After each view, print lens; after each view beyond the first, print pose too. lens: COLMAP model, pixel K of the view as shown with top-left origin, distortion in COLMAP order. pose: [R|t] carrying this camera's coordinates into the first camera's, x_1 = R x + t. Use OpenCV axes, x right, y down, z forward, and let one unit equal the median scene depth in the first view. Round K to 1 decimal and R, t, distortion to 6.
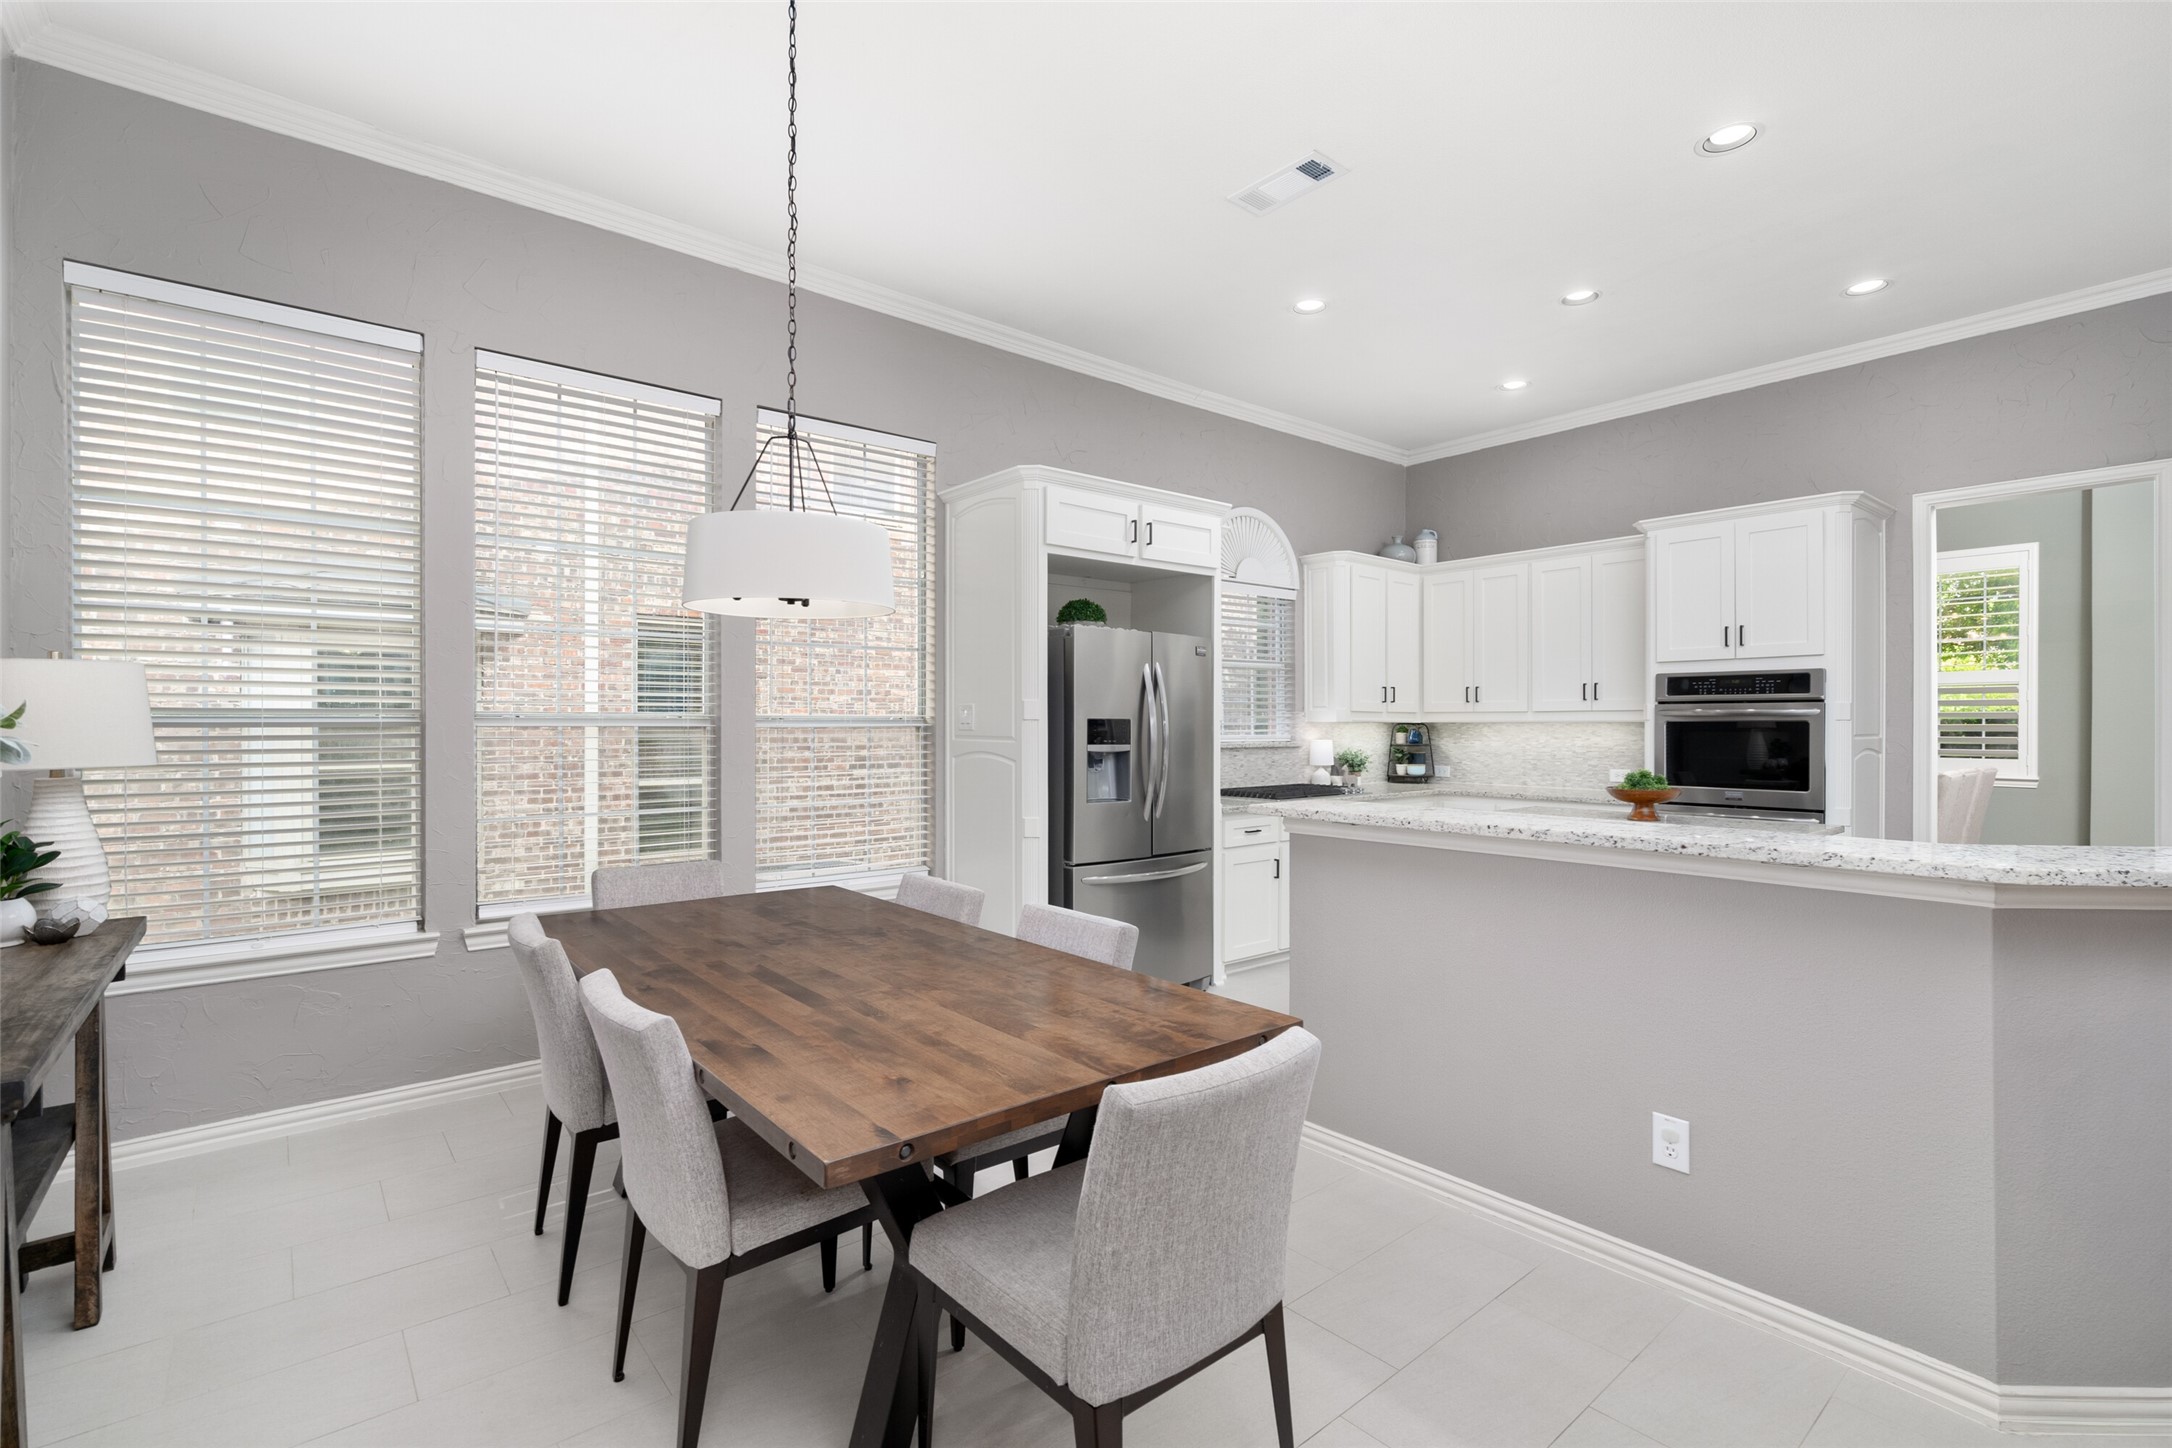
lens RADIAL K [[993.9, 0, 1079.6], [0, 993.9, 728.5], [0, 0, 1]] dist [-0.018769, -0.000288]
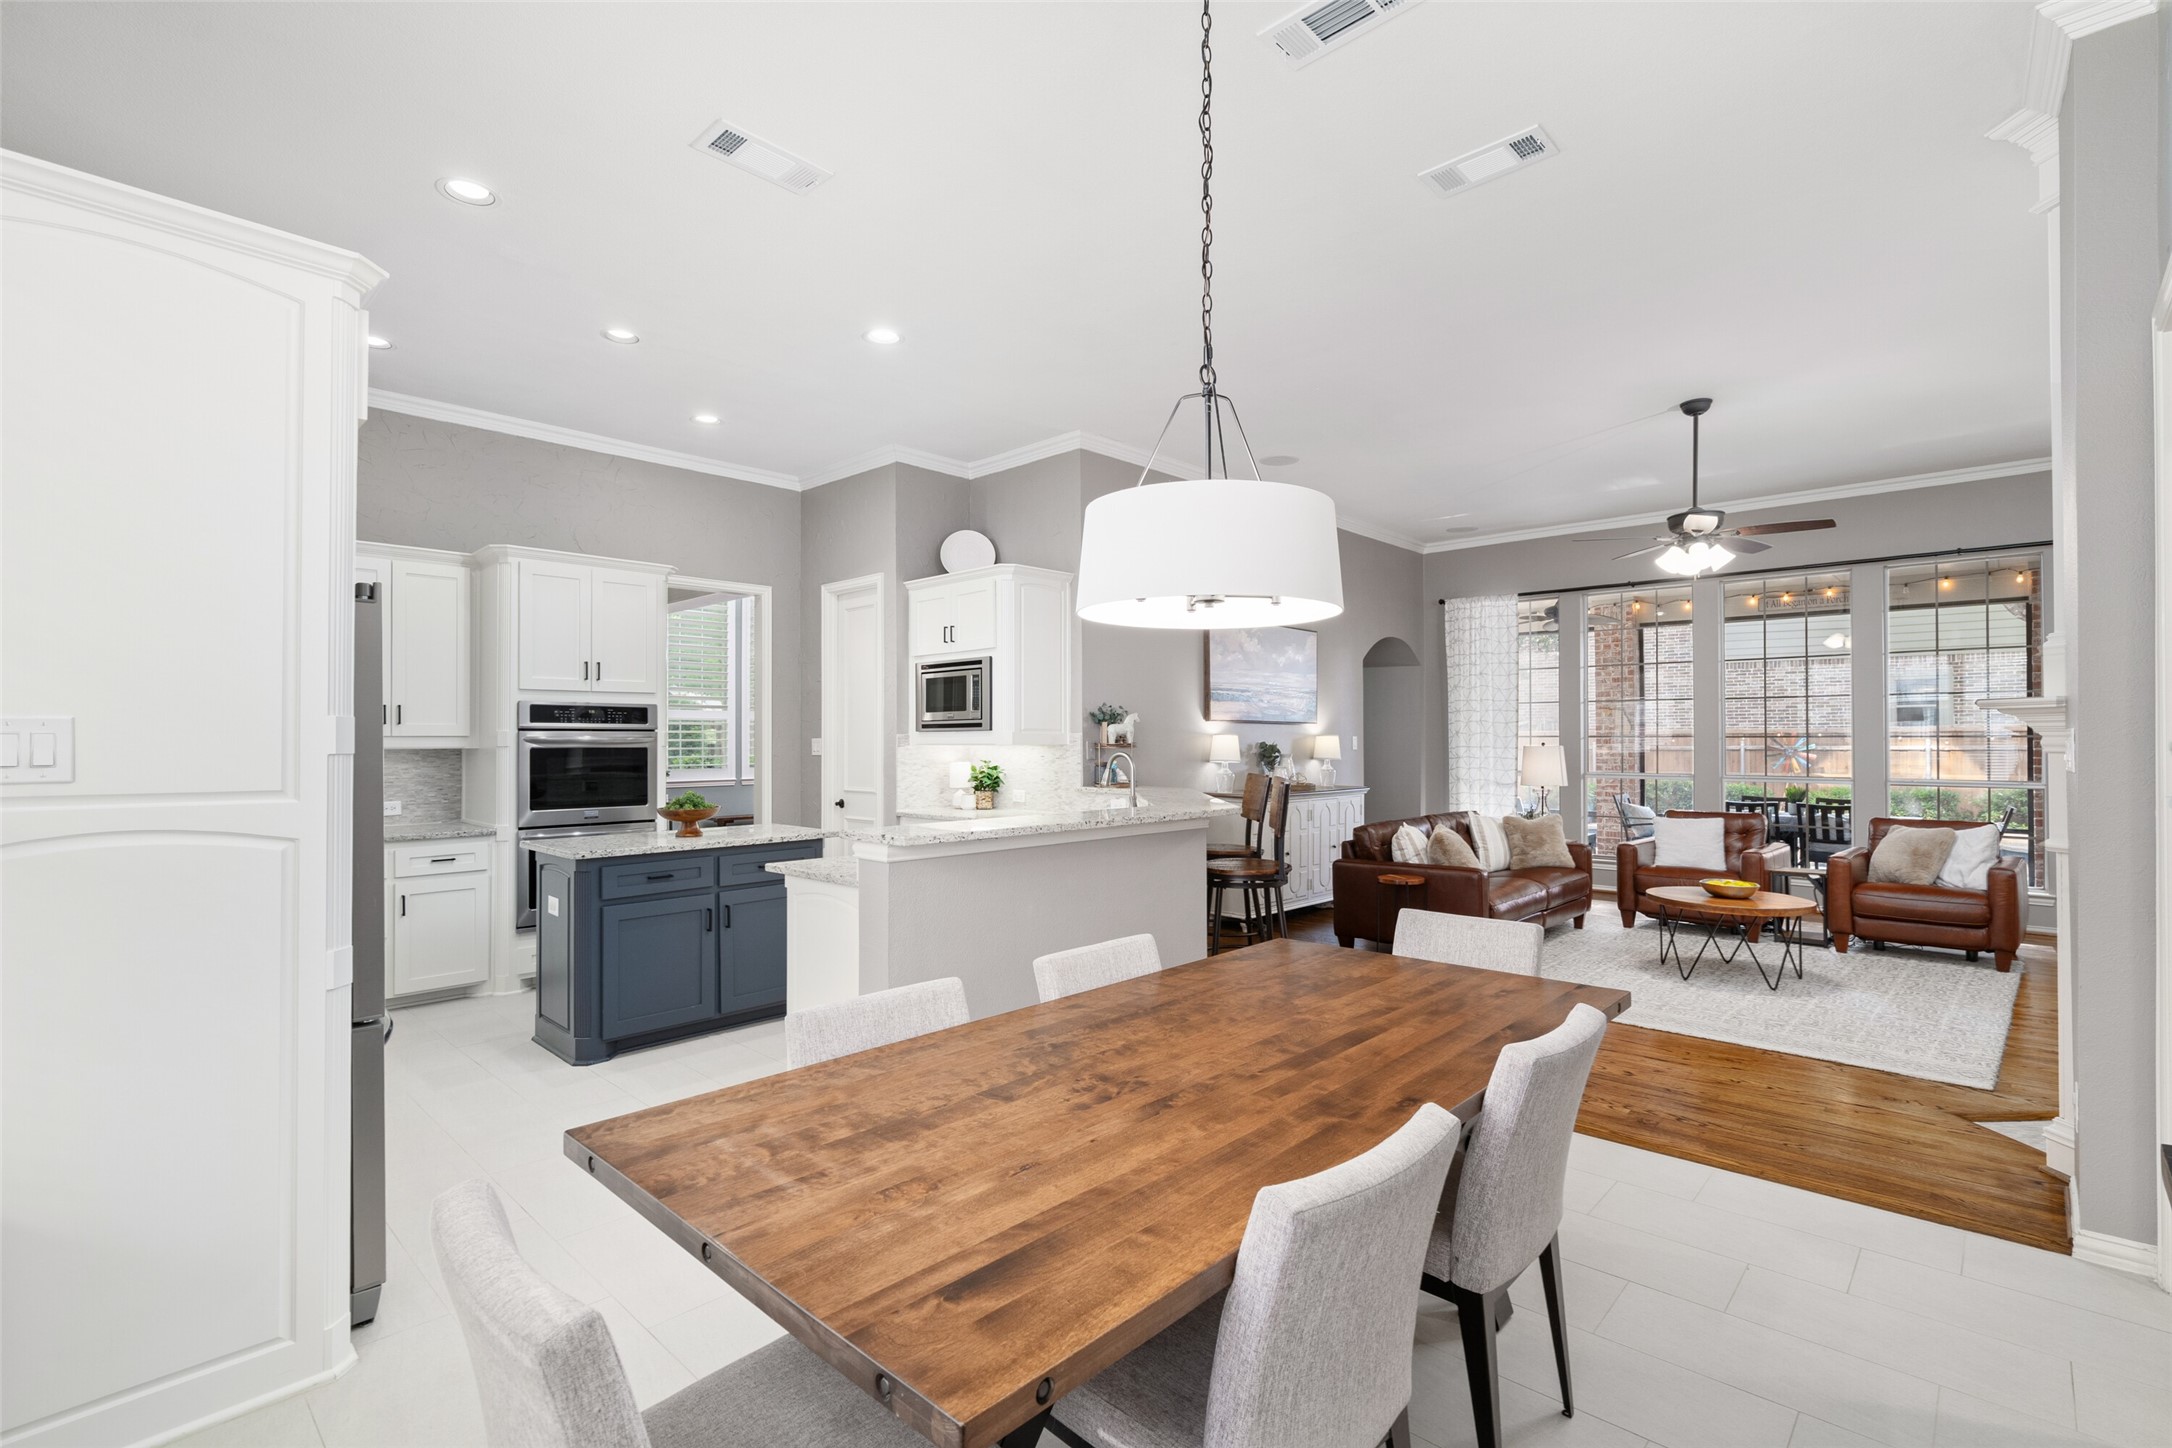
lens RADIAL K [[993.9, 0, 1081.1], [0, 993.9, 723.7], [0, 0, 1]] dist [-0.018769, -0.000288]
pose [[-0.121116, 0.017274, 0.992488, -0.550653], [0.008427, 0.999830, -0.016374, -0.012281], [-0.992603, 0.006381, -0.121241, 0.624101]]
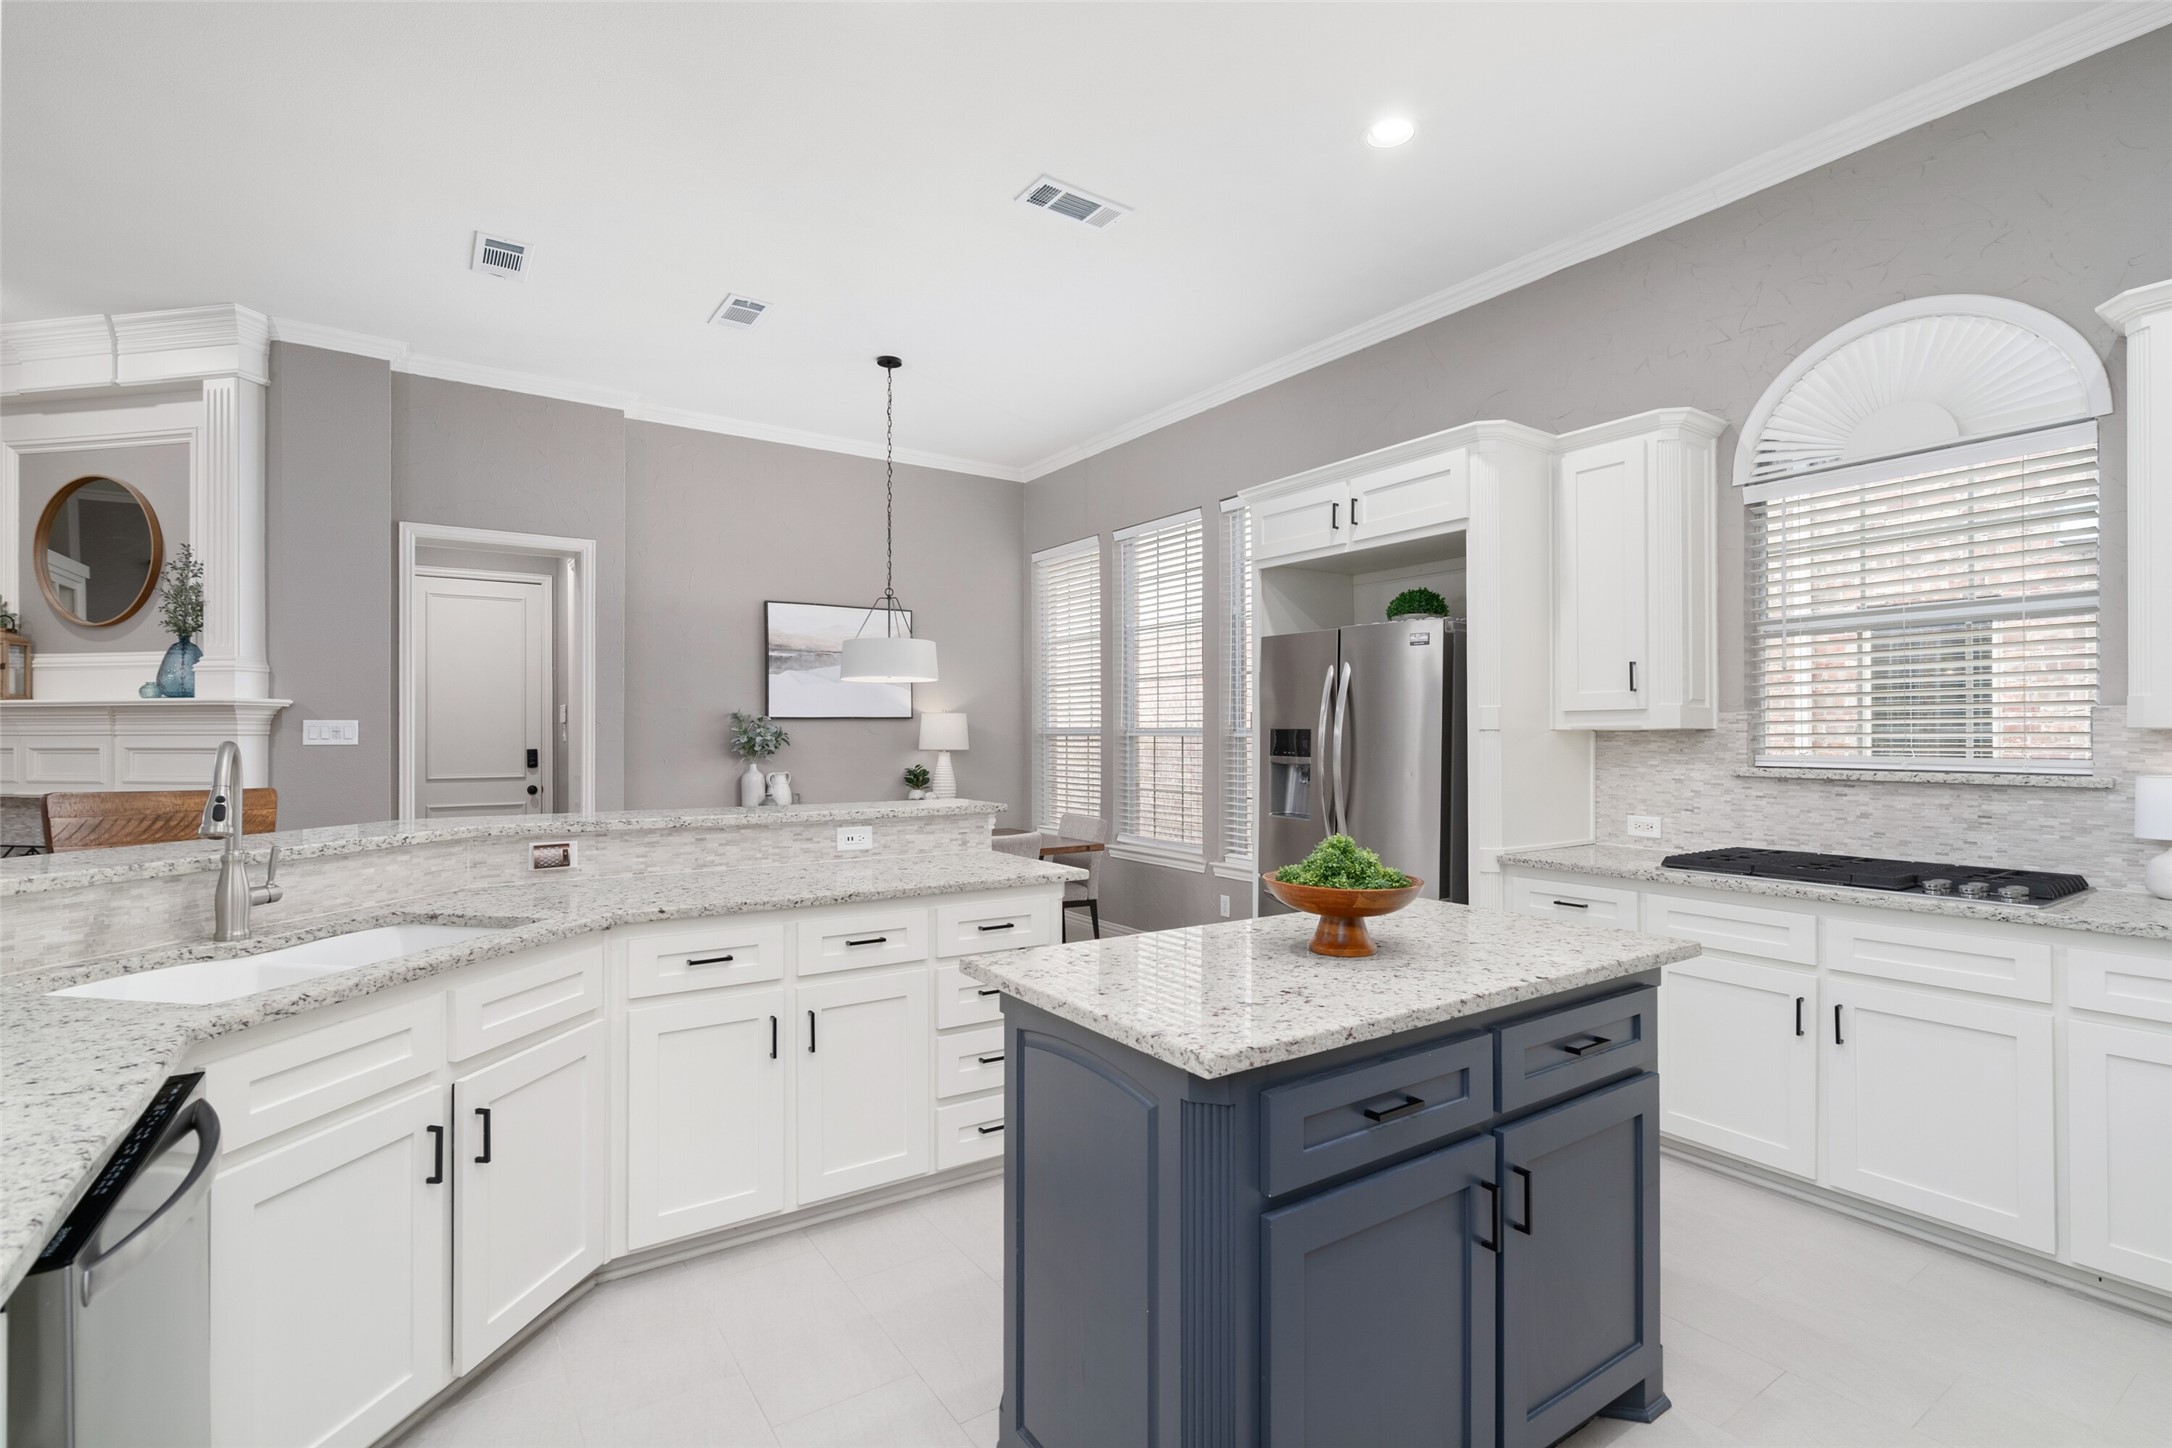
lens RADIAL K [[993.9, 0, 1082.7], [0, 993.9, 727.8], [0, 0, 1]] dist [-0.018769, -0.000288]
pose [[-0.081139, -0.001855, -0.996701, 0.931461], [-0.006119, 0.999980, -0.001363, -0.007678], [0.996684, 0.005989, -0.081149, 0.828819]]
